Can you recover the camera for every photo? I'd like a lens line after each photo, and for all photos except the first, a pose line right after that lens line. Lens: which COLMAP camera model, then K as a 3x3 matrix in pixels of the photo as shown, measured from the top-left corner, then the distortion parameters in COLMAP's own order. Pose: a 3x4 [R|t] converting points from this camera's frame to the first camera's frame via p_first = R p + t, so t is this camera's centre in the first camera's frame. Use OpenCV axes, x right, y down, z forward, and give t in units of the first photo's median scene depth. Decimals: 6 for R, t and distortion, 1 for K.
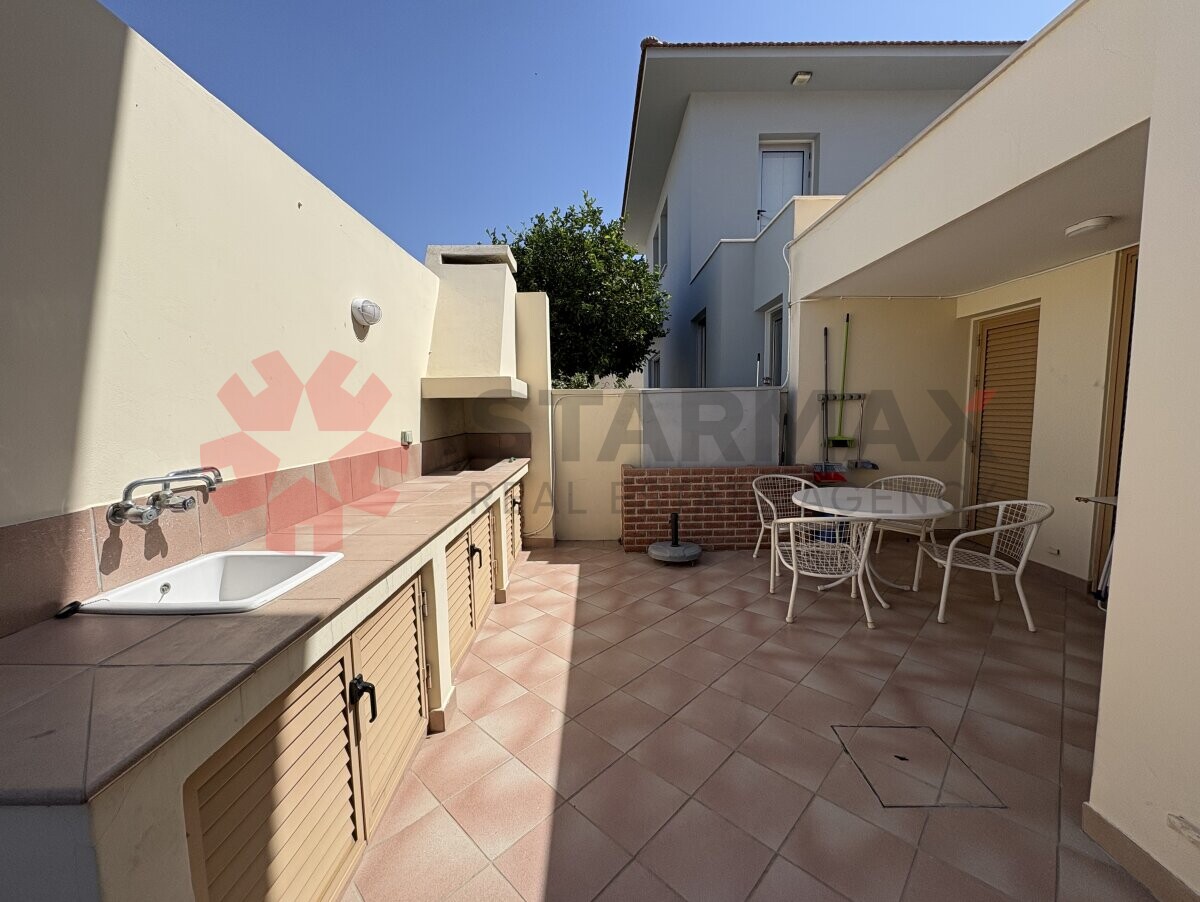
lens RADIAL K [[482.1, 0, 599.7], [0, 482.1, 451.8], [0, 0, 1]] dist [0.003355, 0.000638]
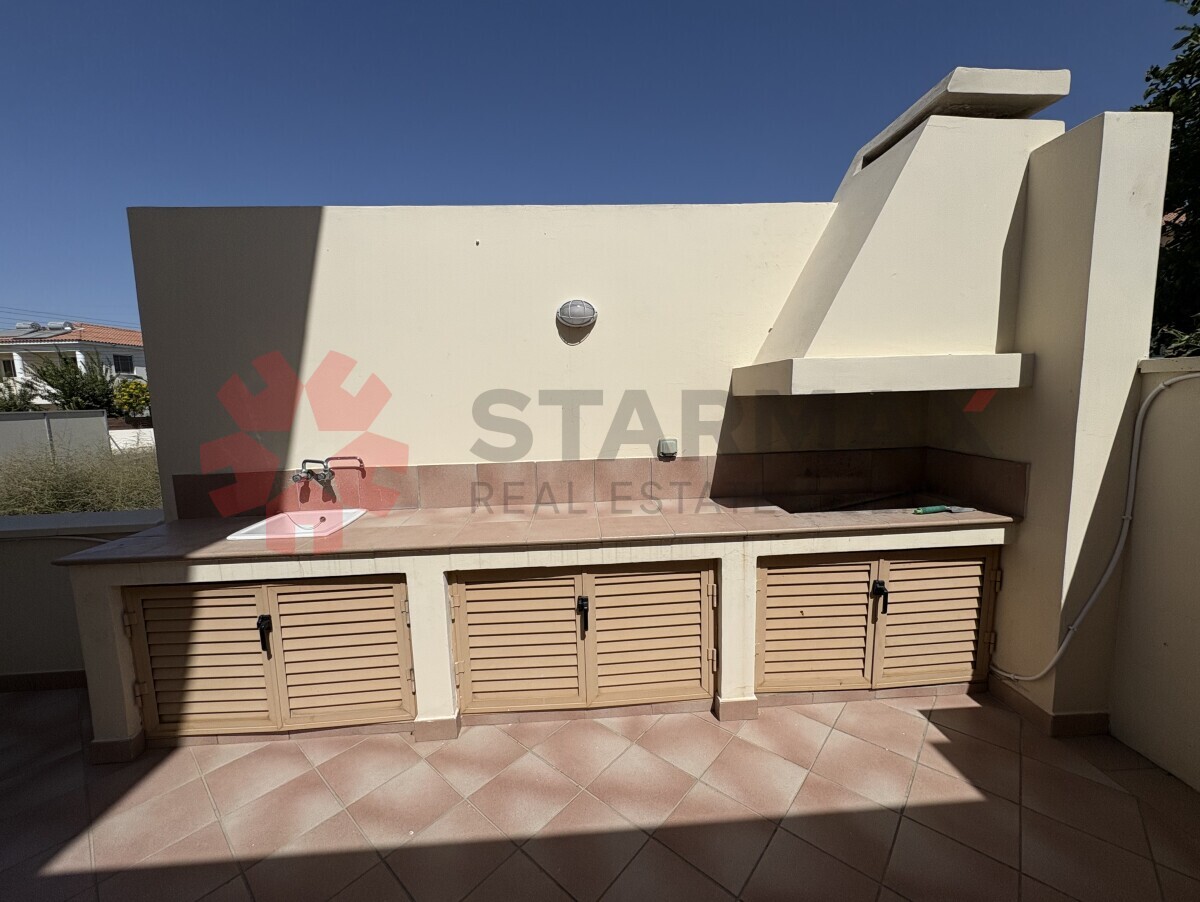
lens RADIAL K [[482.1, 0, 600.3], [0, 482.1, 454.5], [0, 0, 1]] dist [0.003355, 0.000638]
pose [[0.053603, 0.132591, -0.989720, 0.557308], [-0.064982, 0.989508, 0.129043, -0.157900], [0.996446, 0.057397, 0.061656, 1.143605]]
